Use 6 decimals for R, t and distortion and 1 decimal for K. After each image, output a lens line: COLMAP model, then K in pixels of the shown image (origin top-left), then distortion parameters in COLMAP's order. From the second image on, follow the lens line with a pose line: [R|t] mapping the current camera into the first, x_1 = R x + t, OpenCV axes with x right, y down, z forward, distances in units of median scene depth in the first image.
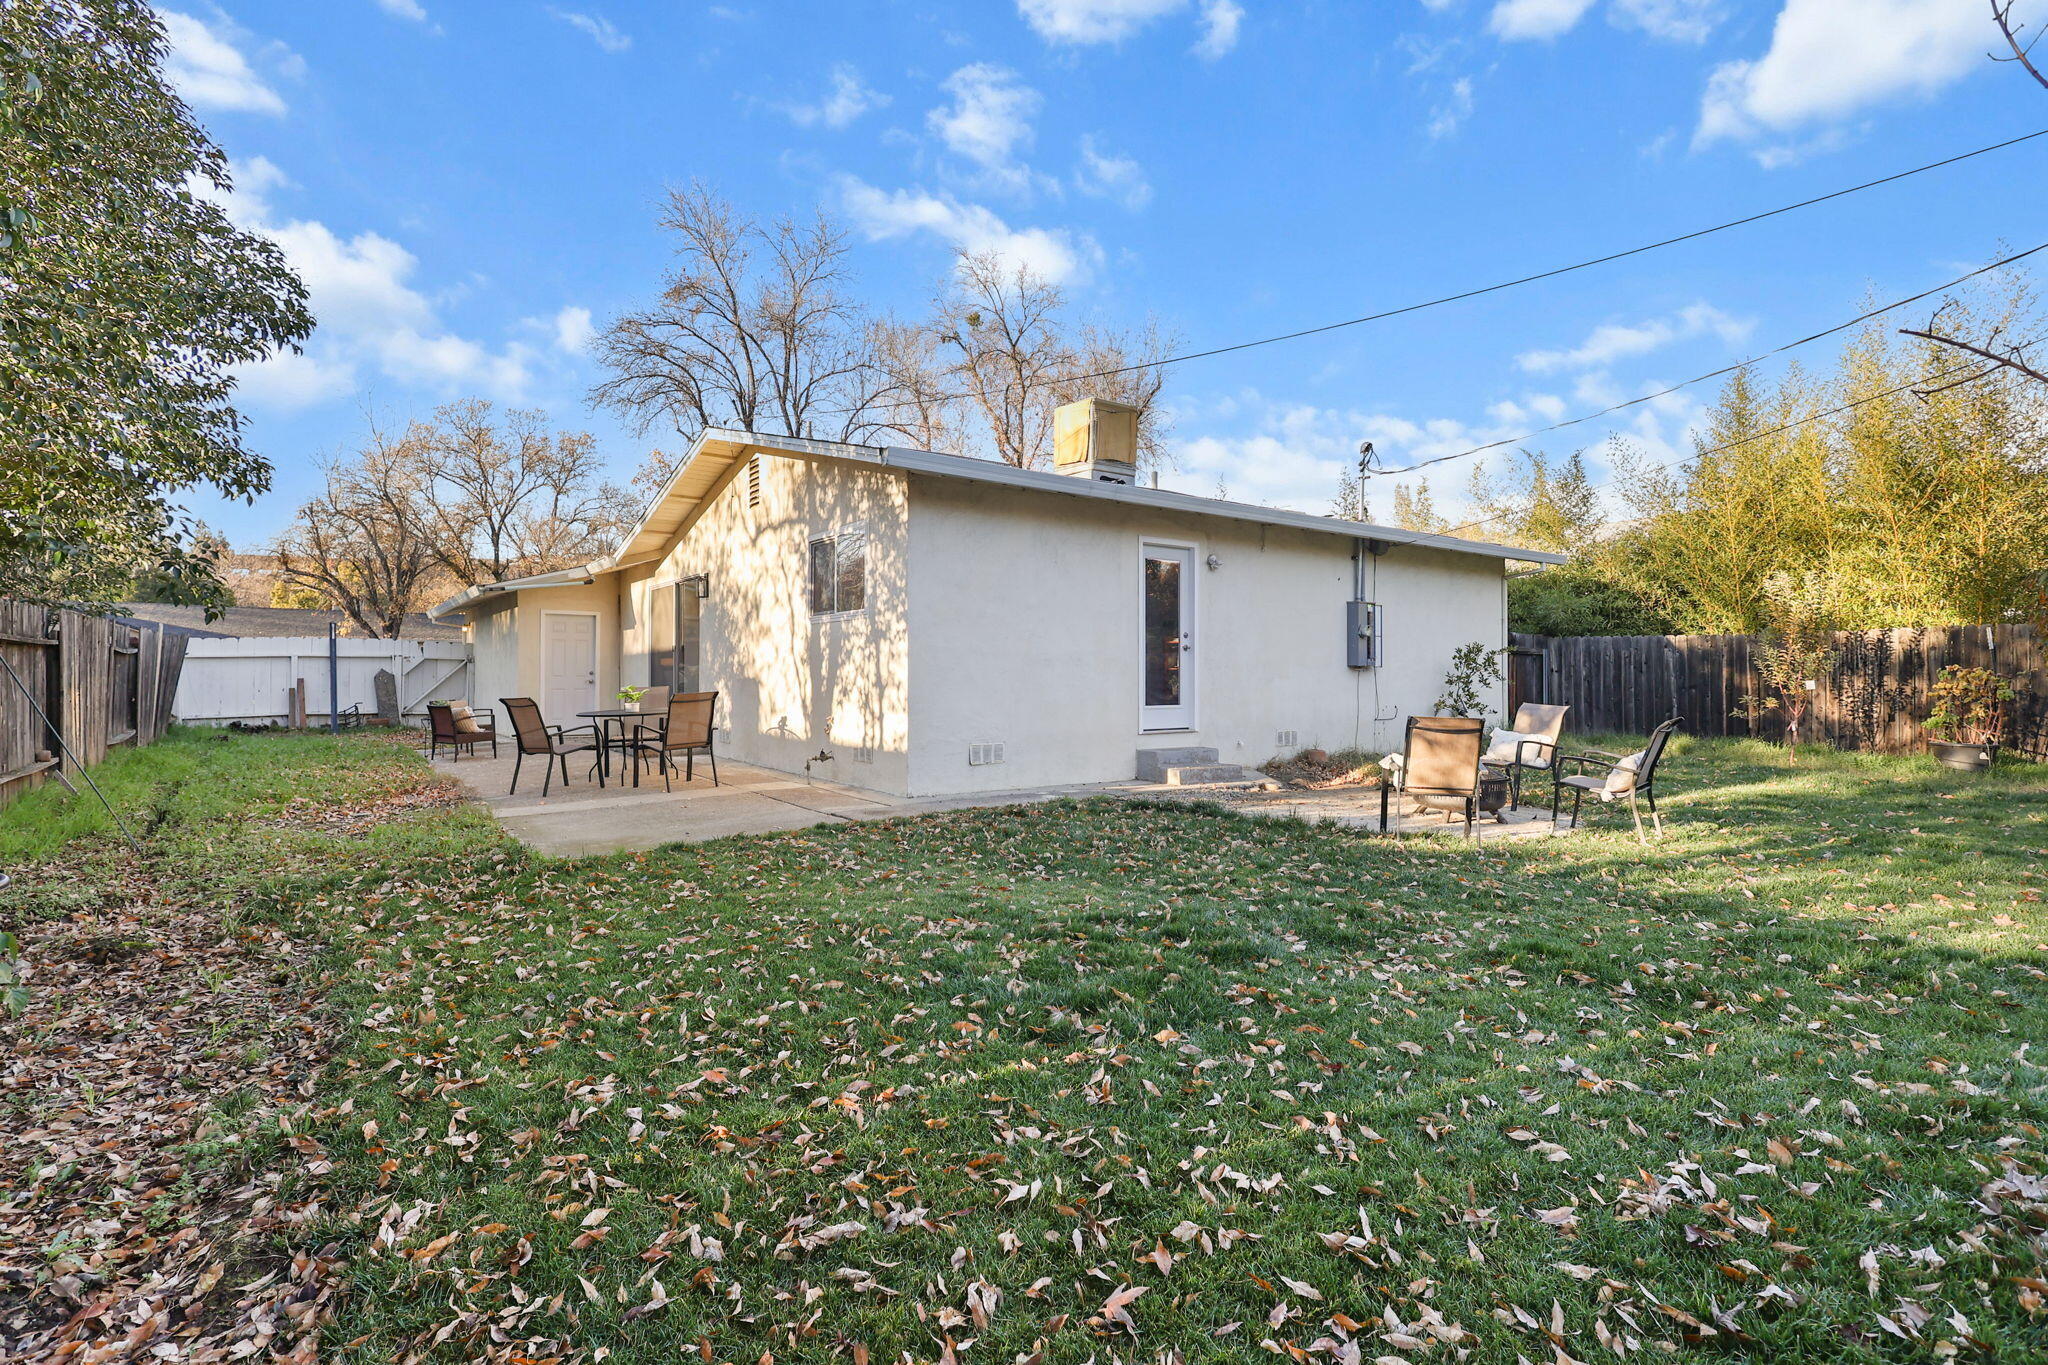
lens RADIAL K [[966.2, 0, 1031.0], [0, 966.2, 664.9], [0, 0, 1]] dist [-0.001447, -0.000694]
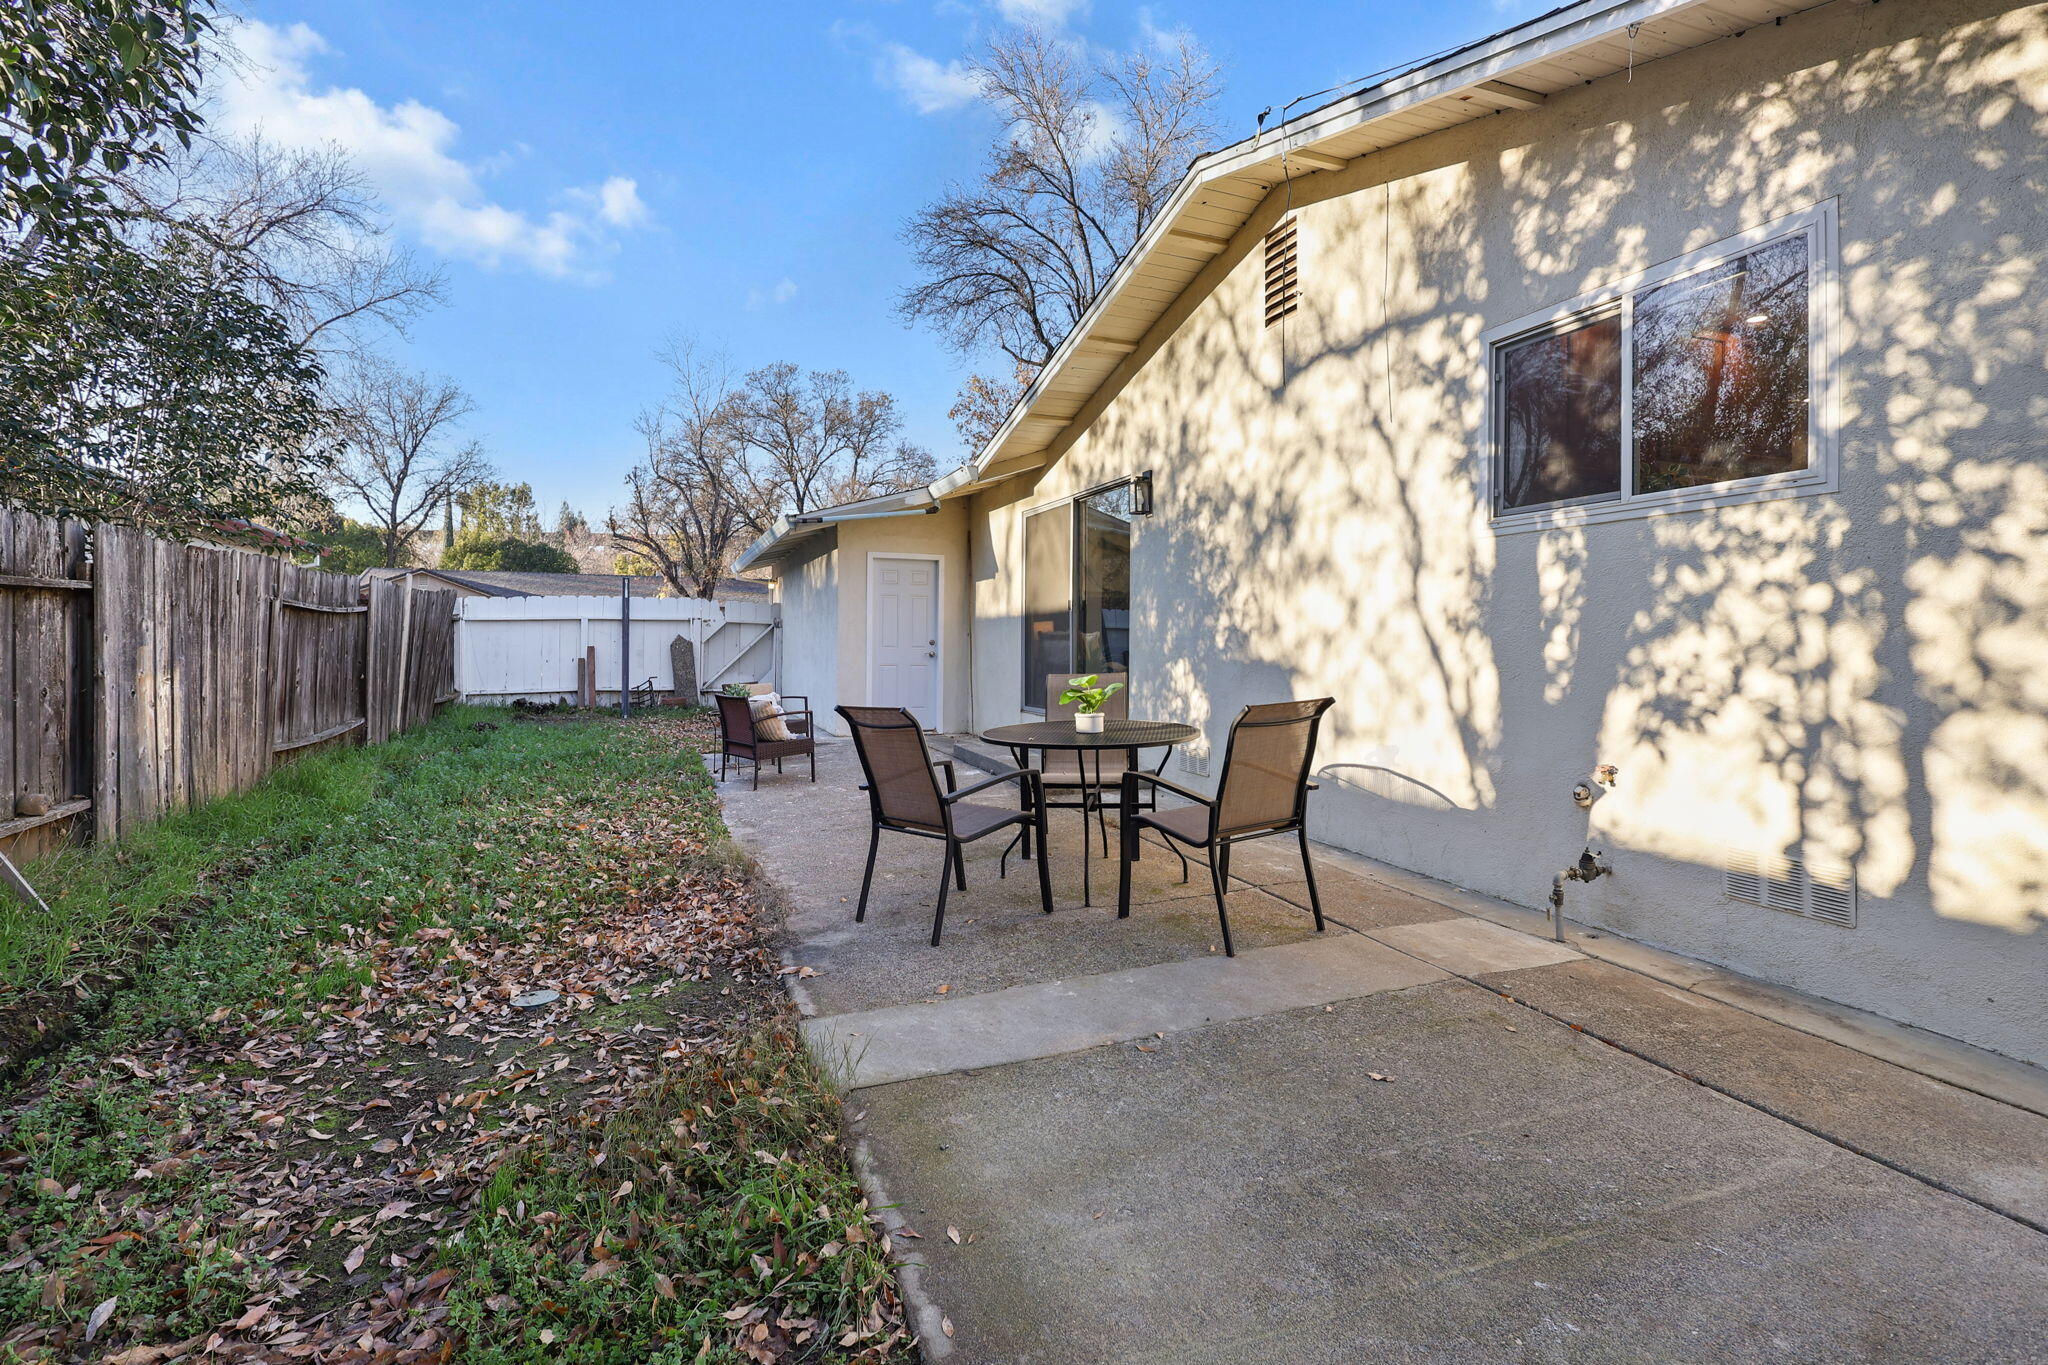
lens RADIAL K [[985.2, 0, 1025.7], [0, 985.2, 641.8], [0, 0, 1]] dist [0.002998, 0.000323]
pose [[0.961387, 0.008943, -0.275056, -0.205051], [-0.006684, 0.999936, 0.009149, 0.000137], [0.275120, -0.006957, 0.961385, 0.352544]]
